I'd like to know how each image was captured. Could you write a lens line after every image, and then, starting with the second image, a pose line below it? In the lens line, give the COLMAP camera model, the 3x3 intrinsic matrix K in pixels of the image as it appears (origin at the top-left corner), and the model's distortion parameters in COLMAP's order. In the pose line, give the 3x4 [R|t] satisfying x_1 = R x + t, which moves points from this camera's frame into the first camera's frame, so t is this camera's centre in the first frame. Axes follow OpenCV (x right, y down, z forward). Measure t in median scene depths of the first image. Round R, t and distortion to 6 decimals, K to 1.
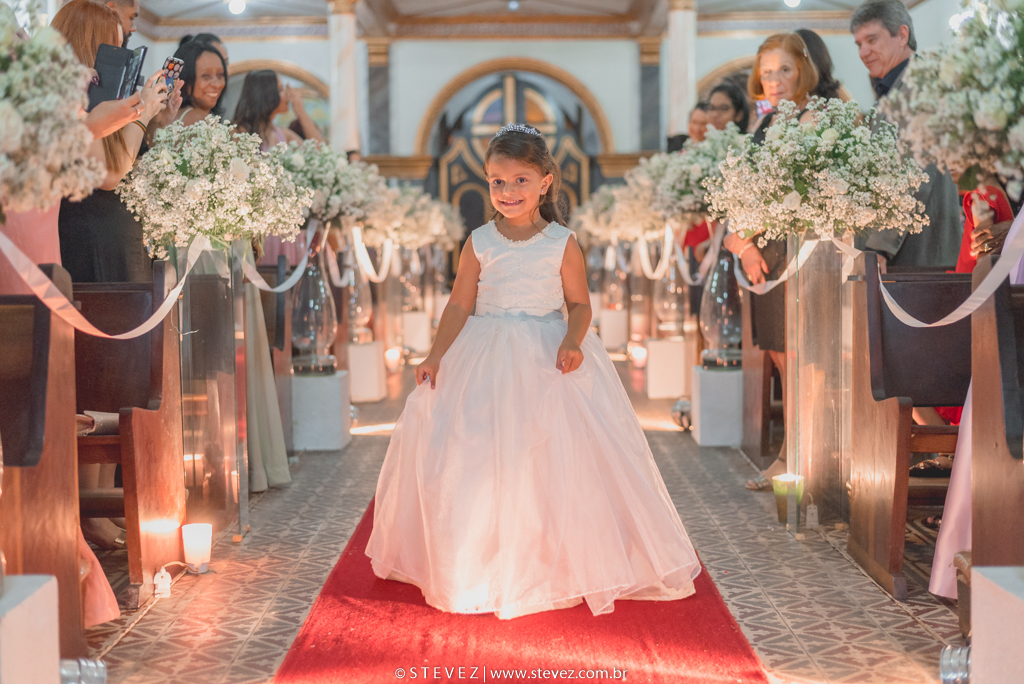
lens RADIAL K [[1473.8, 0, 514.4], [0, 1473.8, 348.3], [0, 0, 1]] dist [0.019558, 0.001361]
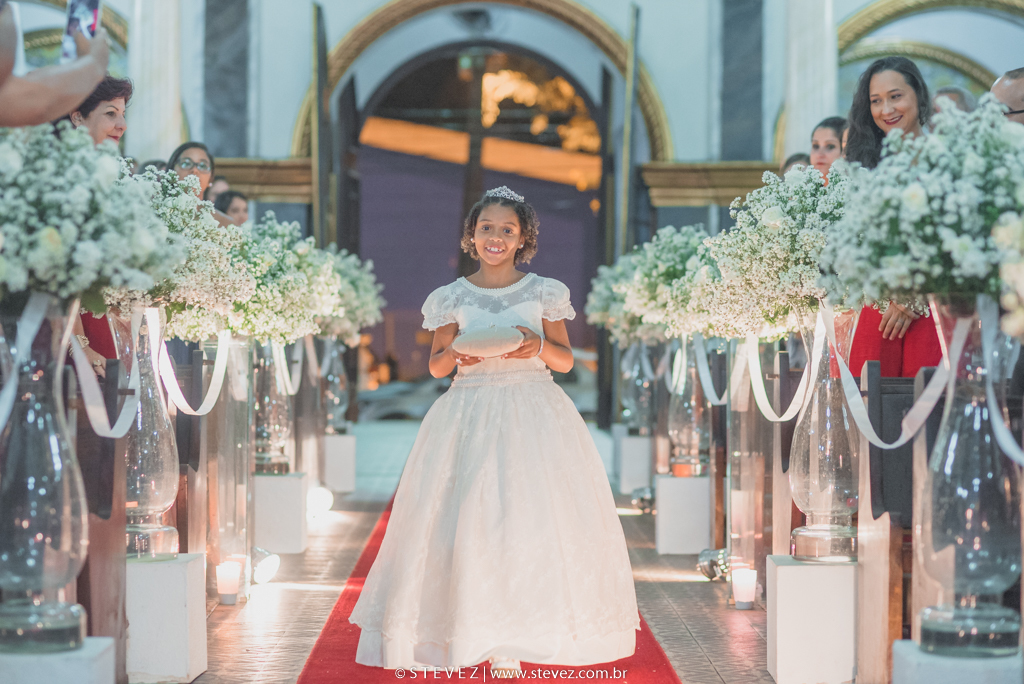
lens RADIAL K [[2502.8, 0, 512.0], [0, 2502.8, 342.0], [0, 0, 1]] dist [-0.003379, -0.263880]
pose [[0.999692, 0.017700, 0.017388, -0.008380], [-0.016619, 0.998034, -0.060426, -0.030507], [-0.018423, 0.060119, 0.998021, 0.255064]]
